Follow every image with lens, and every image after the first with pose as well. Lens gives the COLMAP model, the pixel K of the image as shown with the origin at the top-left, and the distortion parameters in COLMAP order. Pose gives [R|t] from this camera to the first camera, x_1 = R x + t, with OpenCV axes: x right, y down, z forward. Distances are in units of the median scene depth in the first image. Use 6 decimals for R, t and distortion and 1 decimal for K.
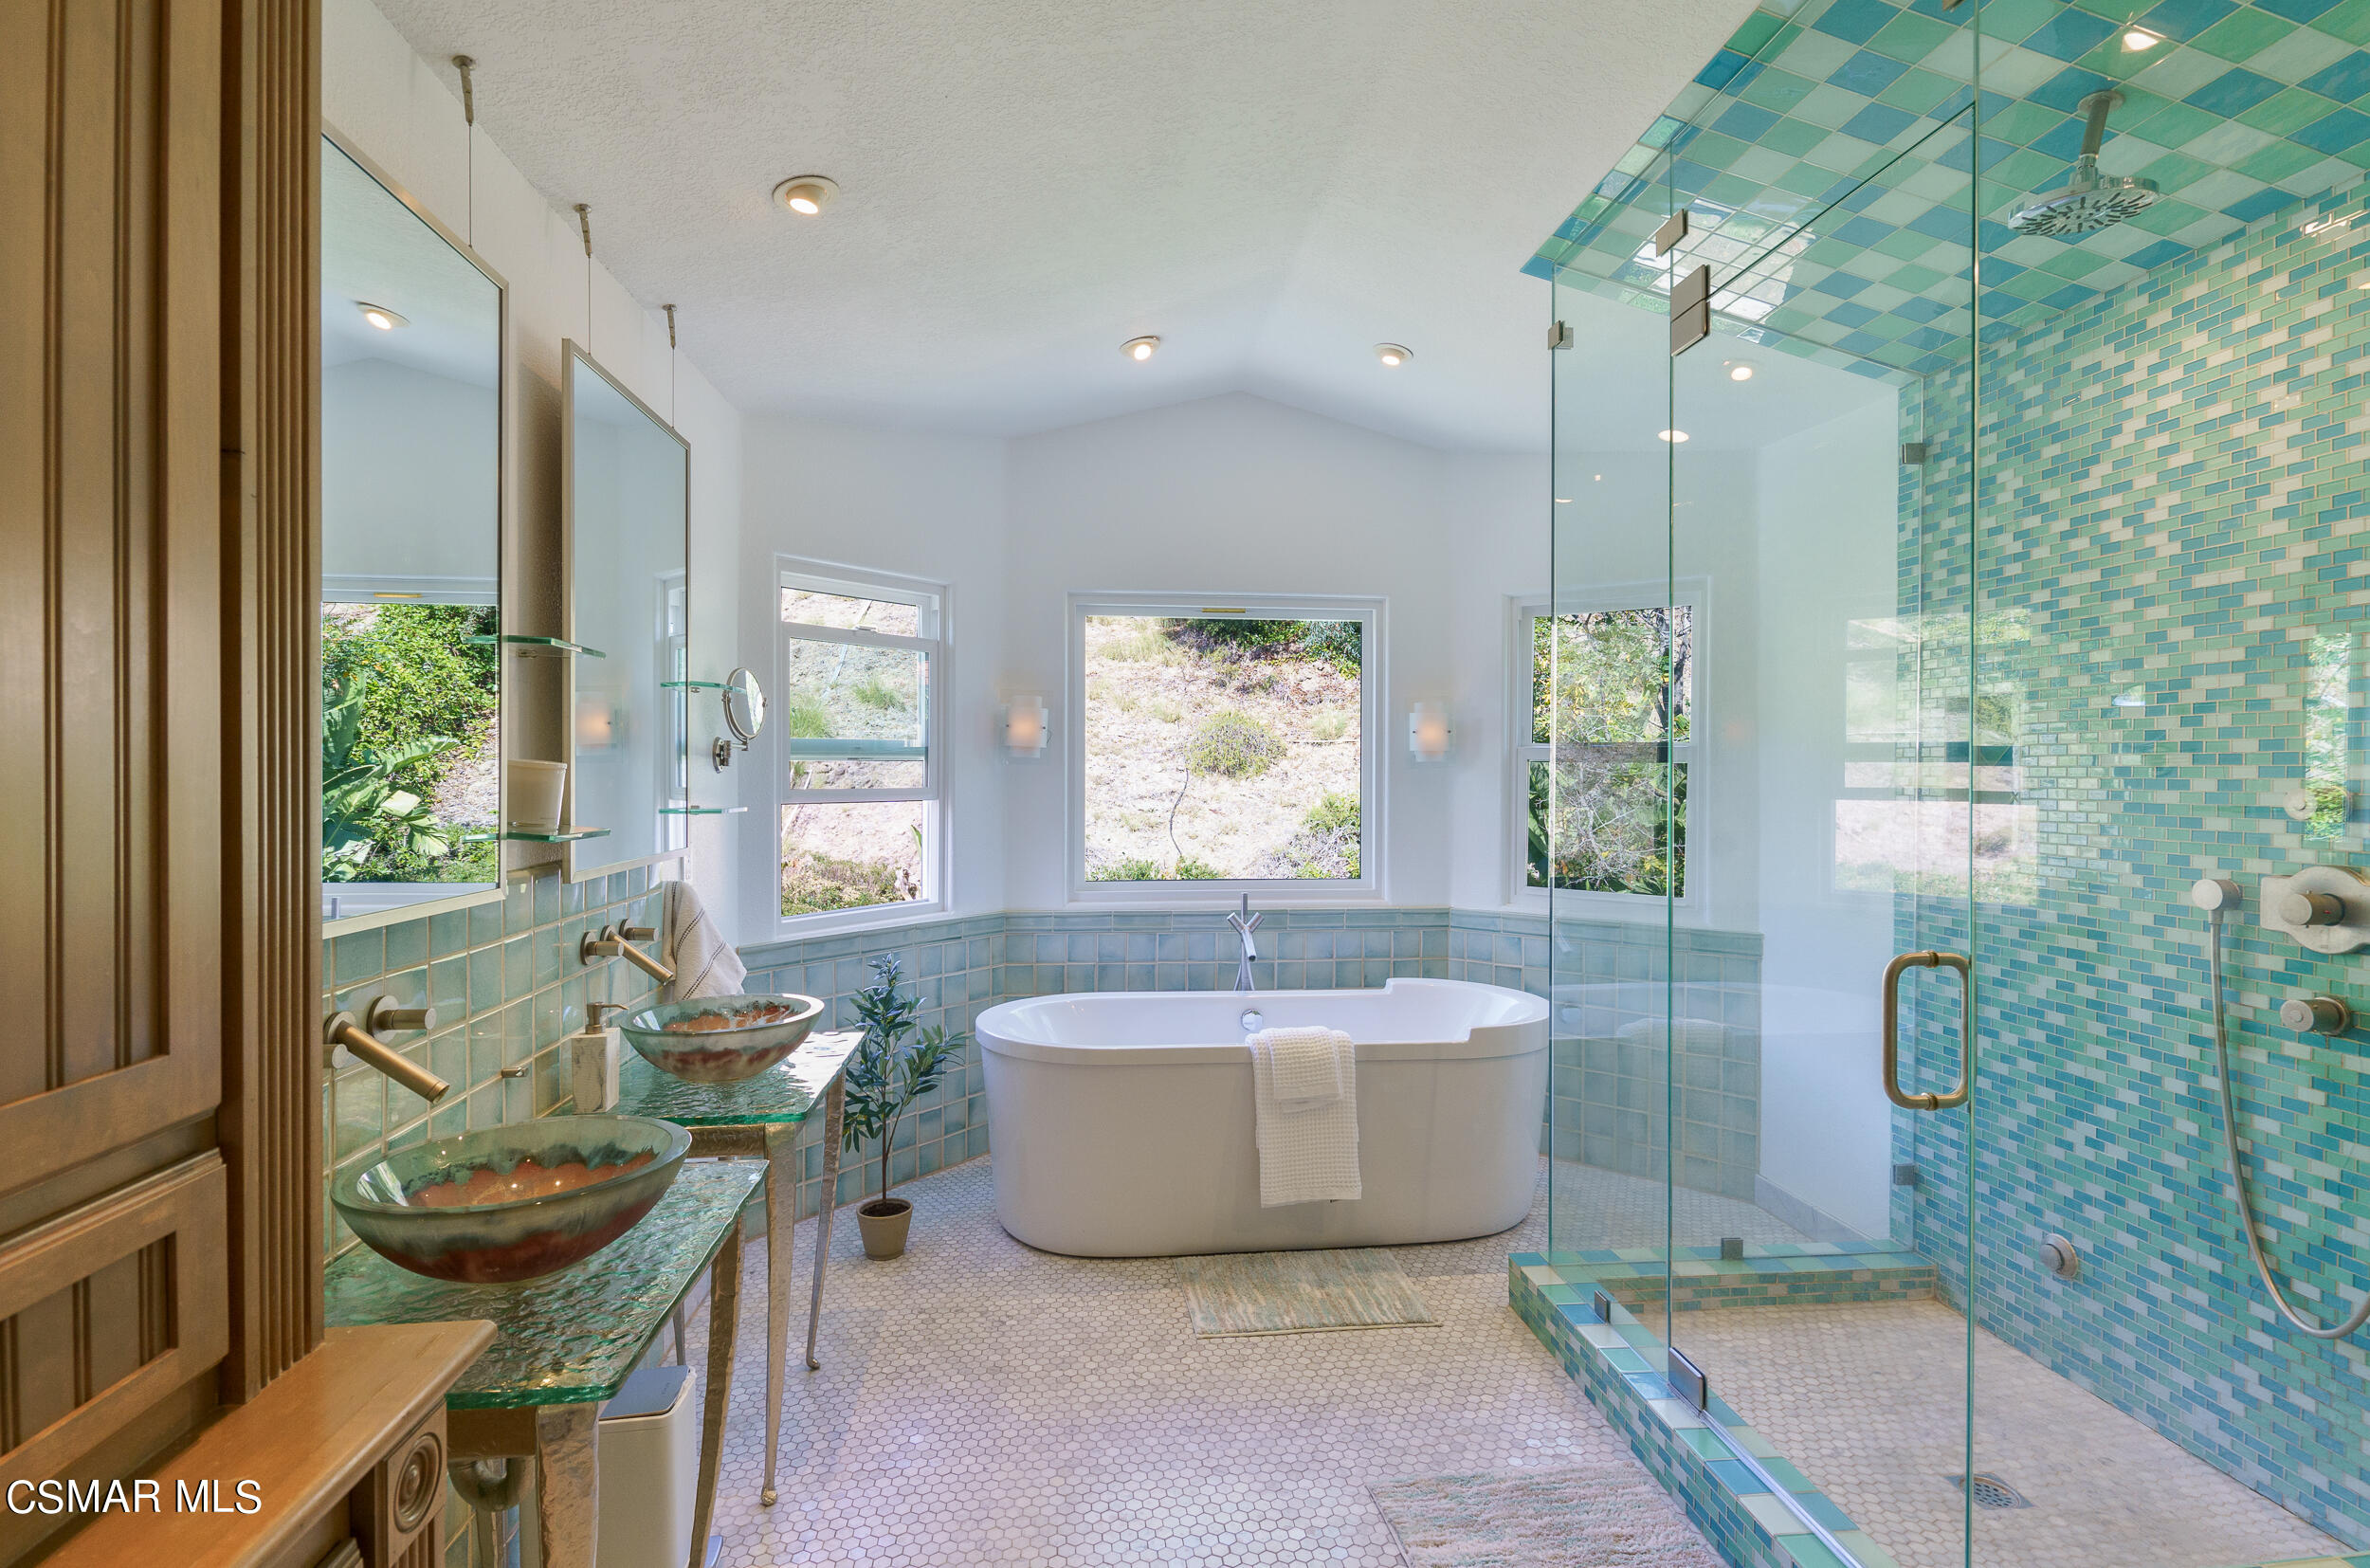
lens RADIAL K [[1105.8, 0, 1163.7], [0, 1105.8, 780.4], [0, 0, 1]] dist [0.001187, -0.001622]
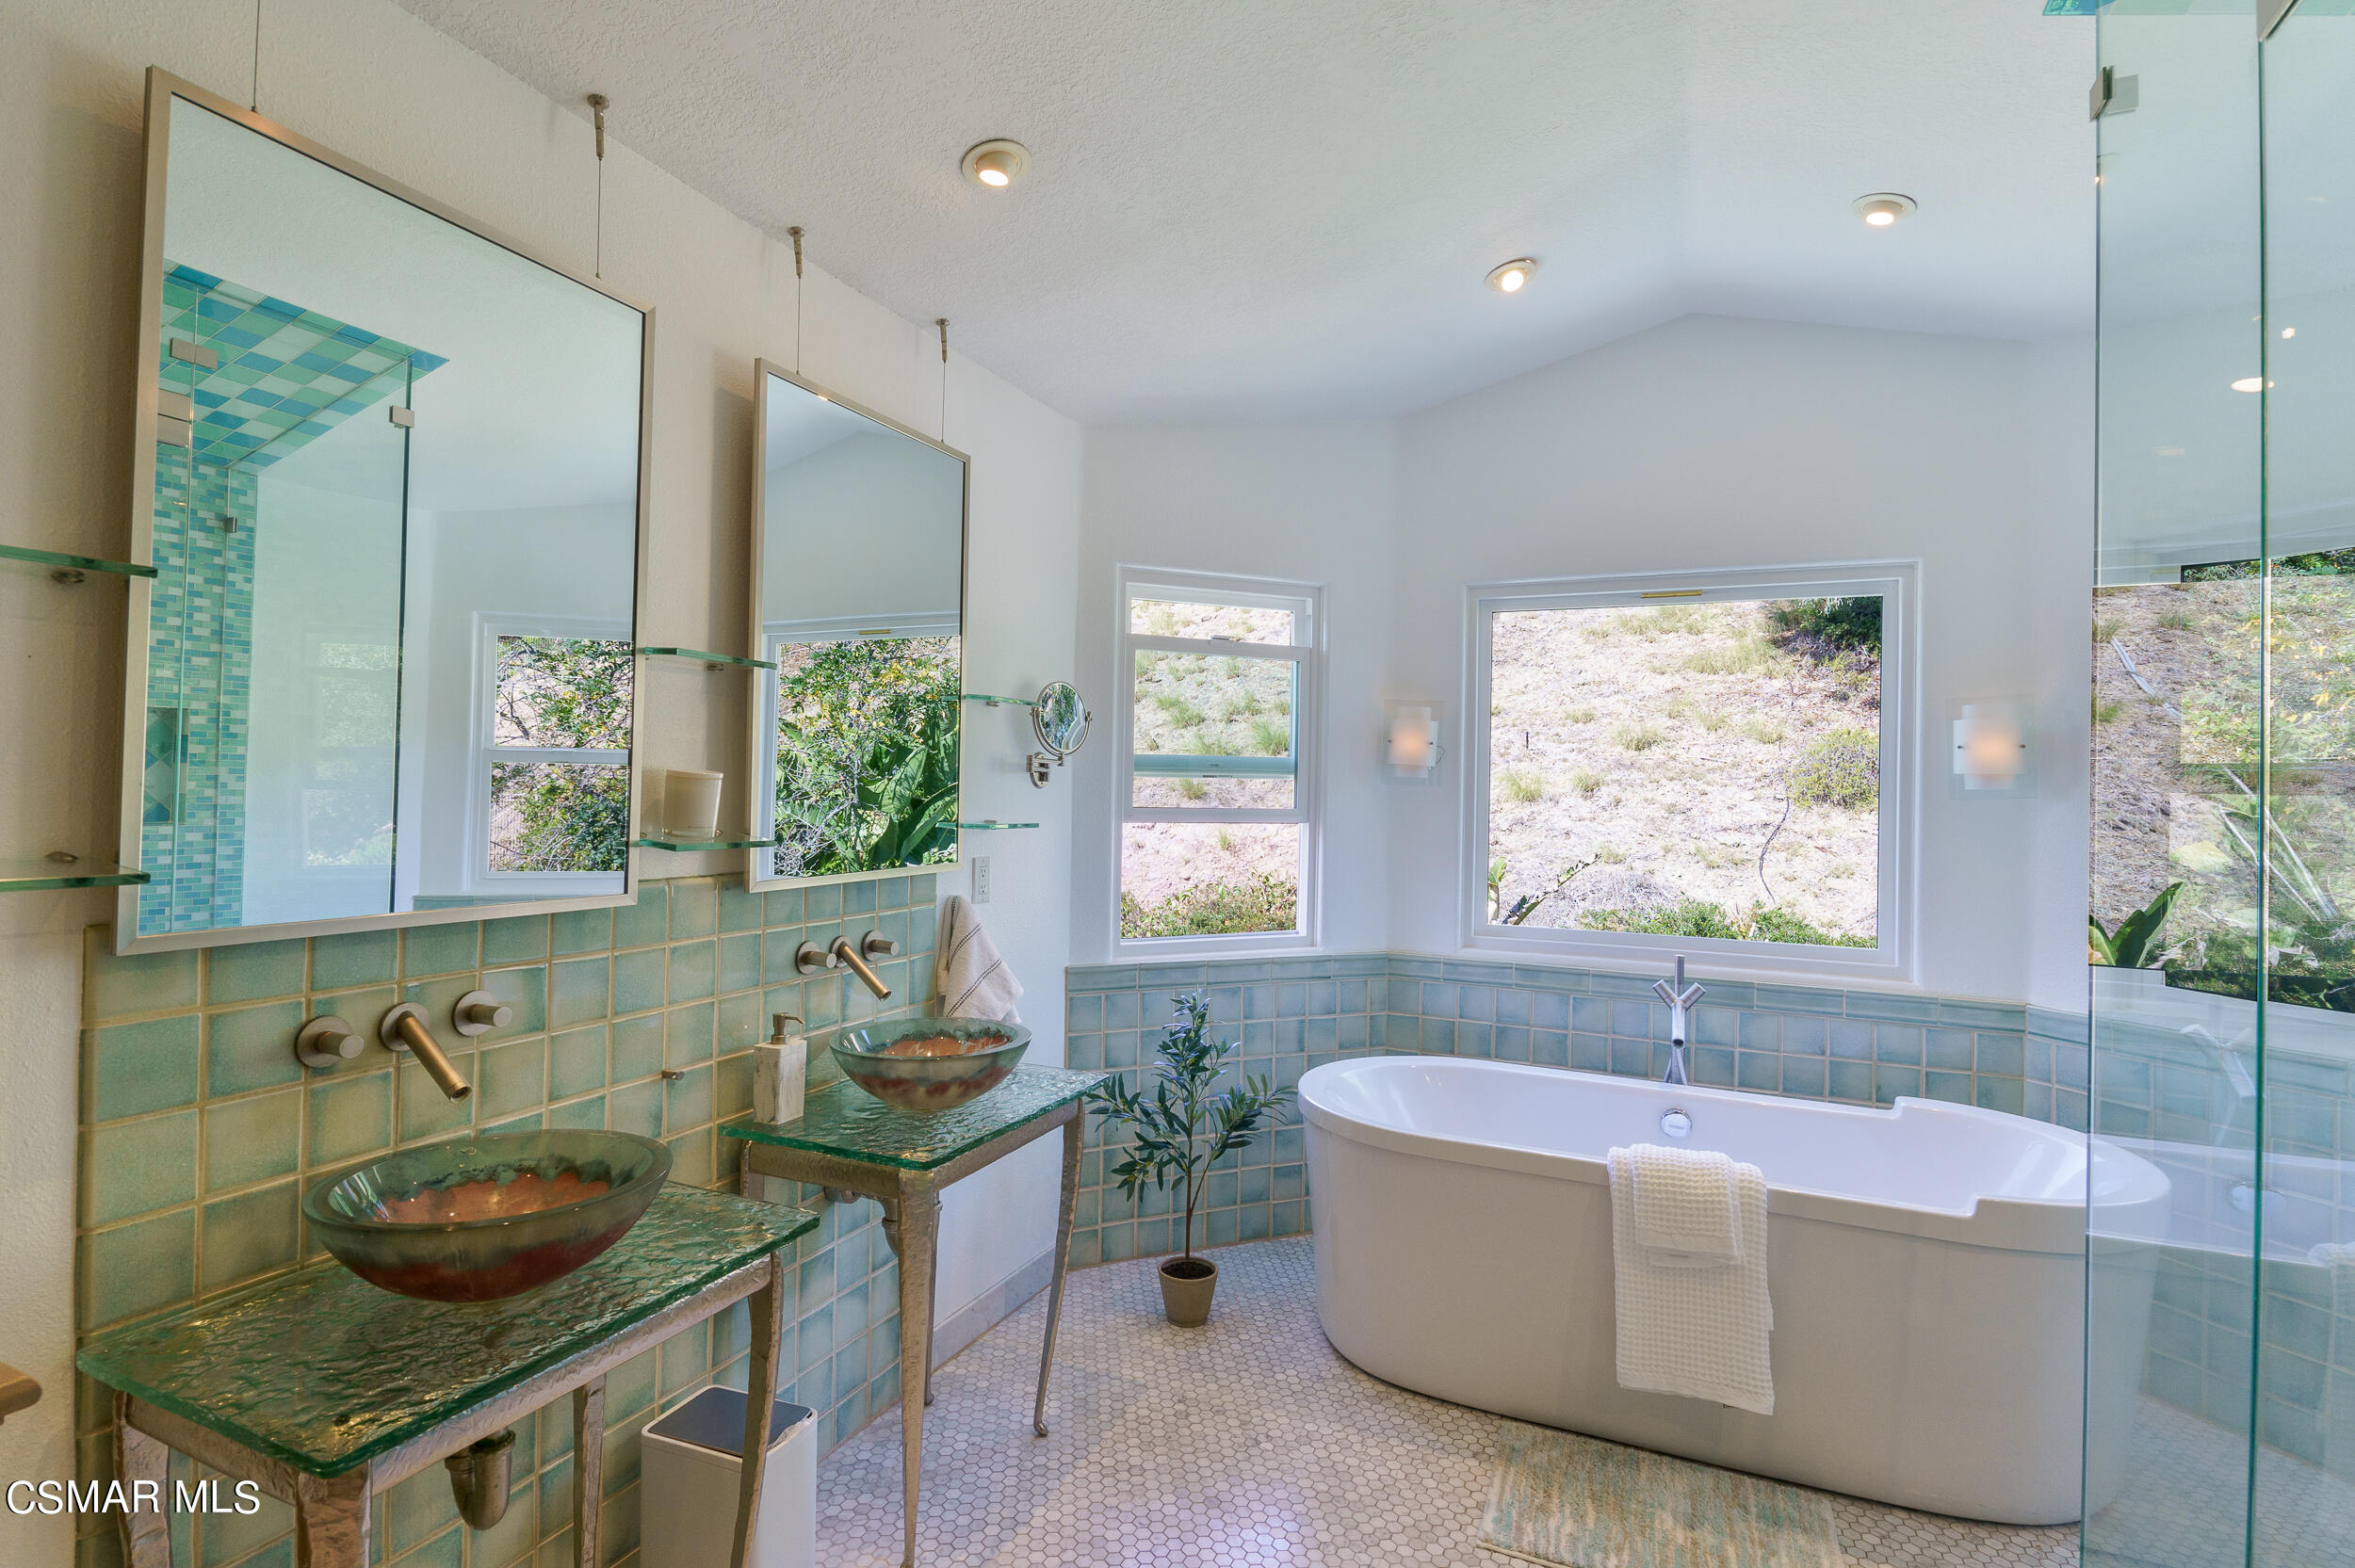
lens RADIAL K [[1098.6, 0, 1190.4], [0, 1098.6, 777.8], [0, 0, 1]] dist [0.001187, -0.001622]
pose [[0.868652, 0.009581, -0.495329, 0.160260], [-0.021530, 0.999598, -0.018421, -0.000943], [0.494954, 0.026666, 0.868510, 0.168058]]
